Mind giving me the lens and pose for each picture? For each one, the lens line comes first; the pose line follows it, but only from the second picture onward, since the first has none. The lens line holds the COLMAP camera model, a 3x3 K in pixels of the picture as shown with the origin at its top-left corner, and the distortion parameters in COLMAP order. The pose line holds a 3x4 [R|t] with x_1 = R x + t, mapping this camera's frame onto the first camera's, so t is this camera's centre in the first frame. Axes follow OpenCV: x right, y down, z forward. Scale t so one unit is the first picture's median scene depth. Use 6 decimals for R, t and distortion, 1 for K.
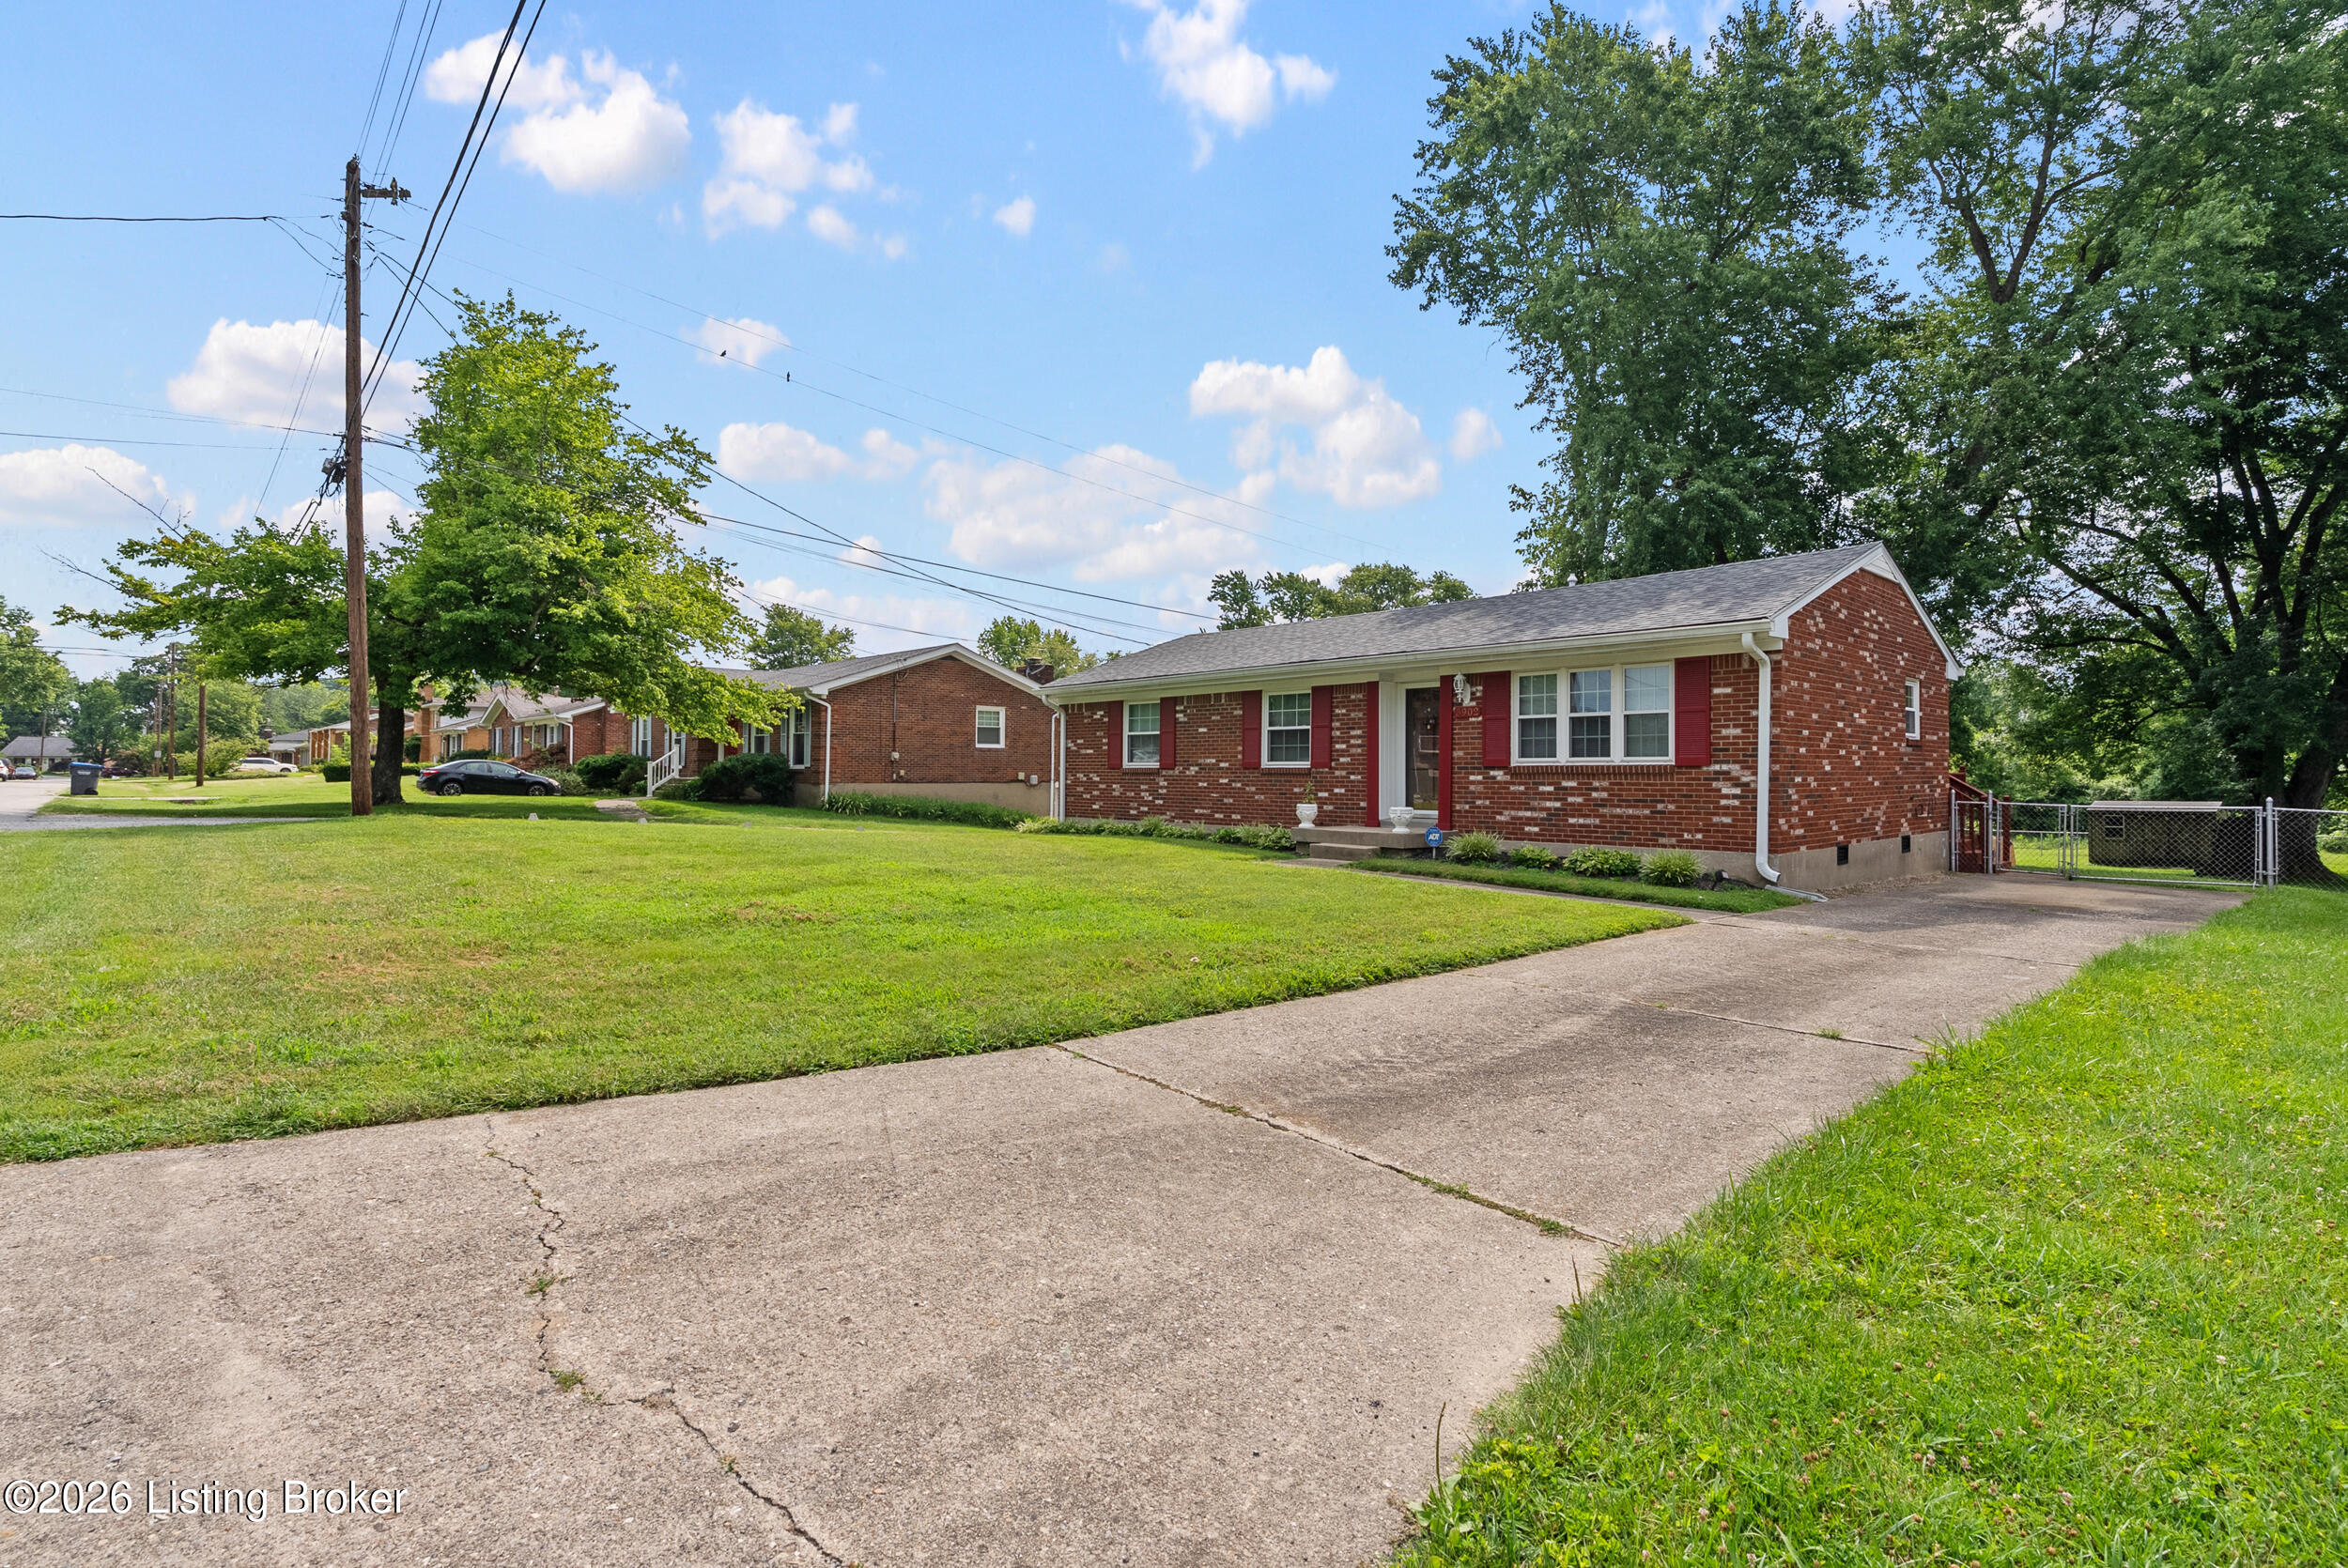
lens RADIAL K [[1075.3, 0, 1179.4], [0, 1075.3, 755.3], [0, 0, 1]] dist [-0.001165, 0.000647]
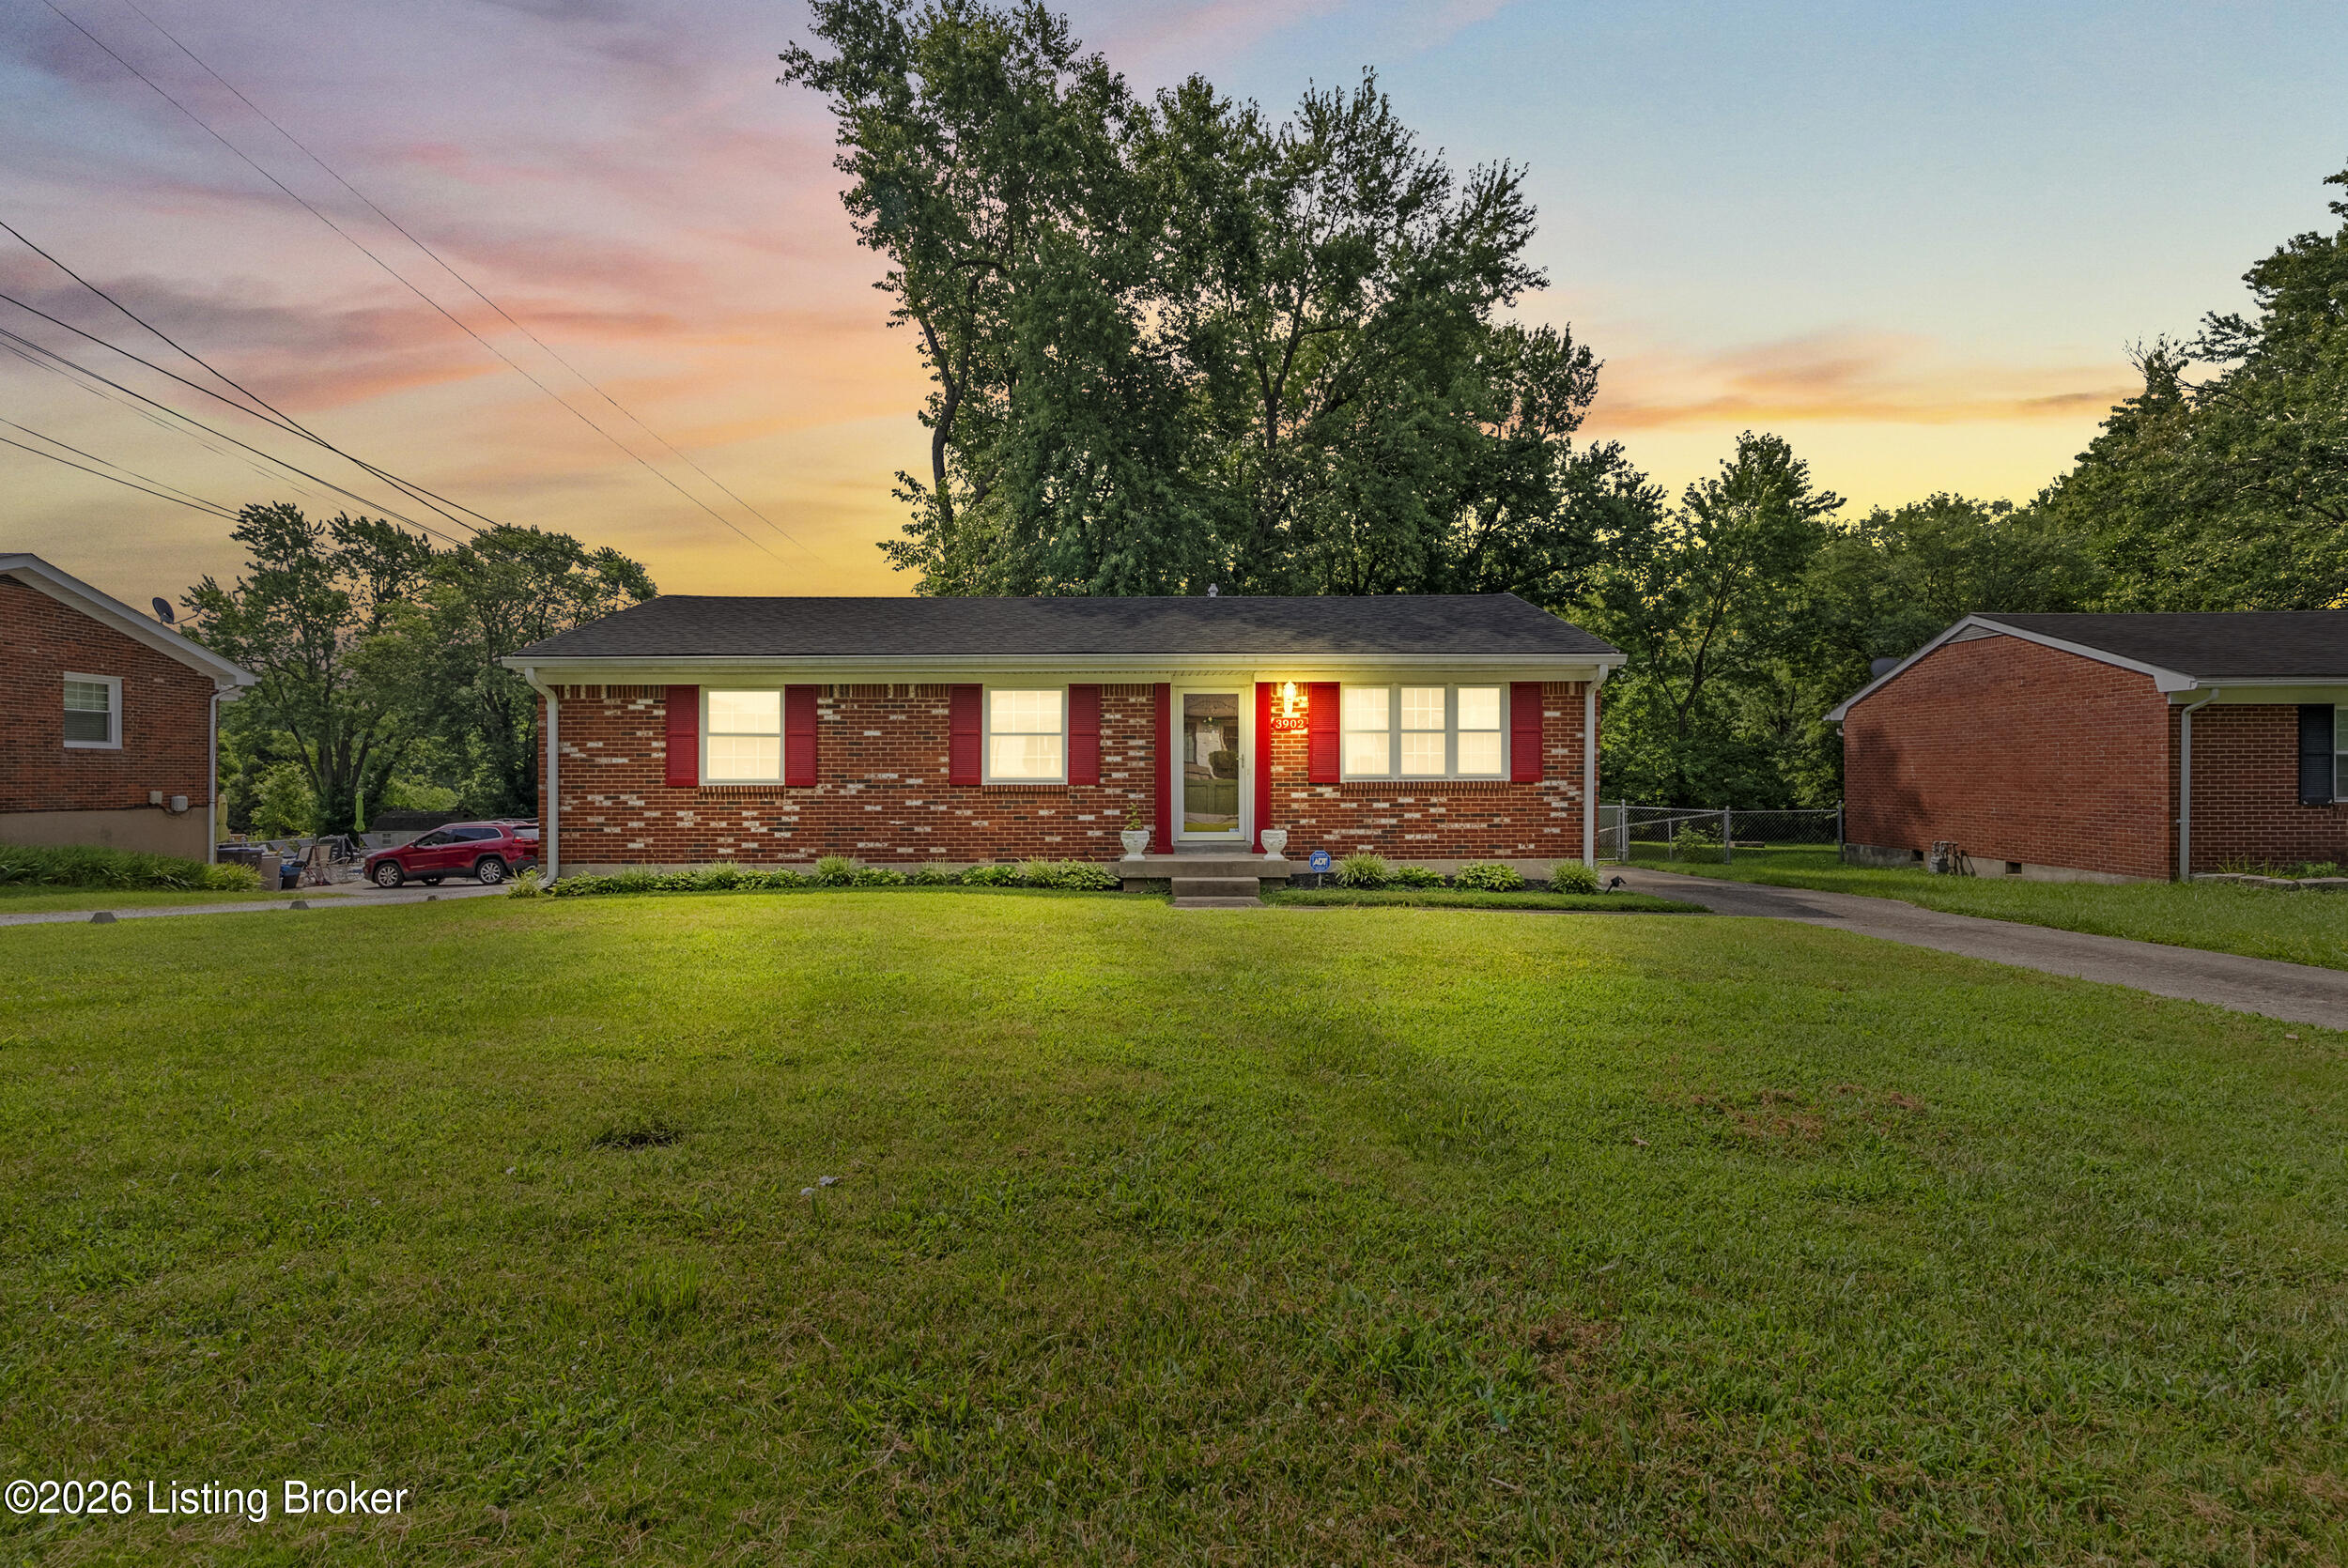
lens RADIAL K [[1071.1, 0, 1174.0], [0, 1071.1, 784.0], [0, 0, 1]] dist [-0.010223, 0.000794]
pose [[0.666394, -0.009416, 0.745540, -0.433483], [-0.006373, 0.999812, 0.018324, -0.004367], [-0.745572, -0.016963, 0.666209, 0.417055]]
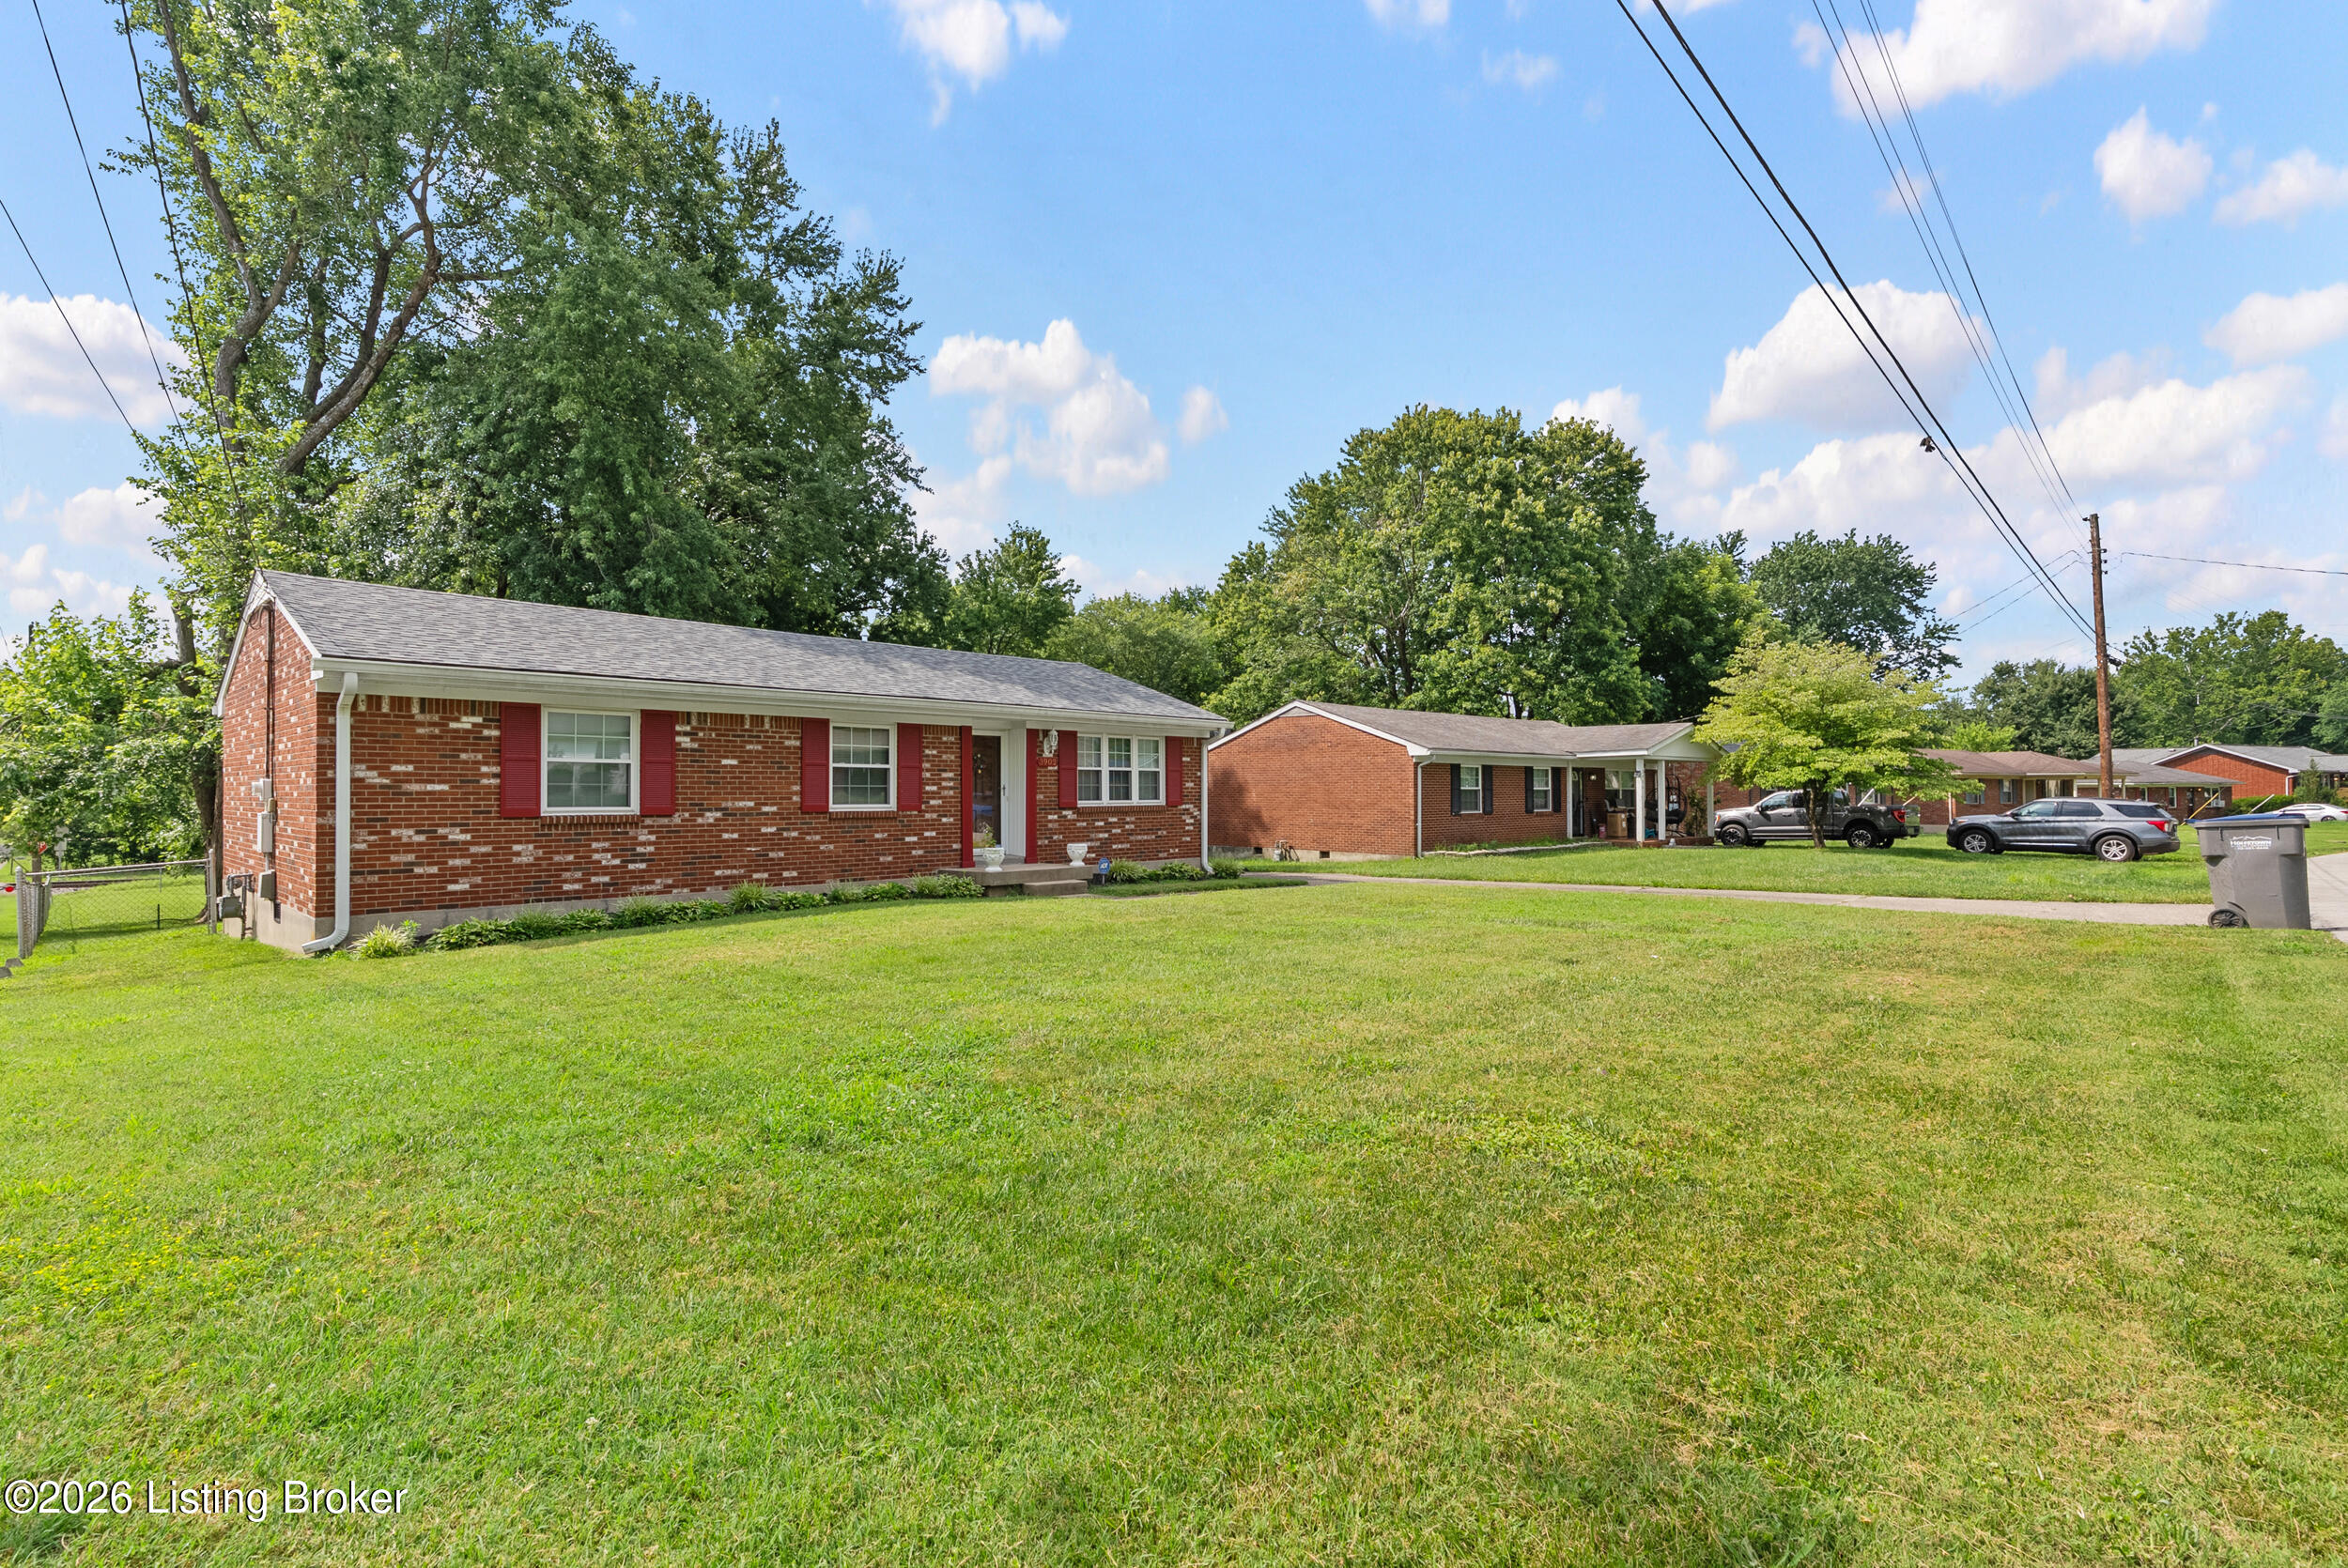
lens RADIAL K [[1071.1, 0, 1174.0], [0, 1071.1, 784.0], [0, 0, 1]] dist [-0.010223, 0.000794]
pose [[-0.071964, 0.006498, 0.997386, -0.829876], [-0.012977, 0.999888, -0.007451, -0.007929], [-0.997323, -0.013479, -0.071871, 0.852043]]
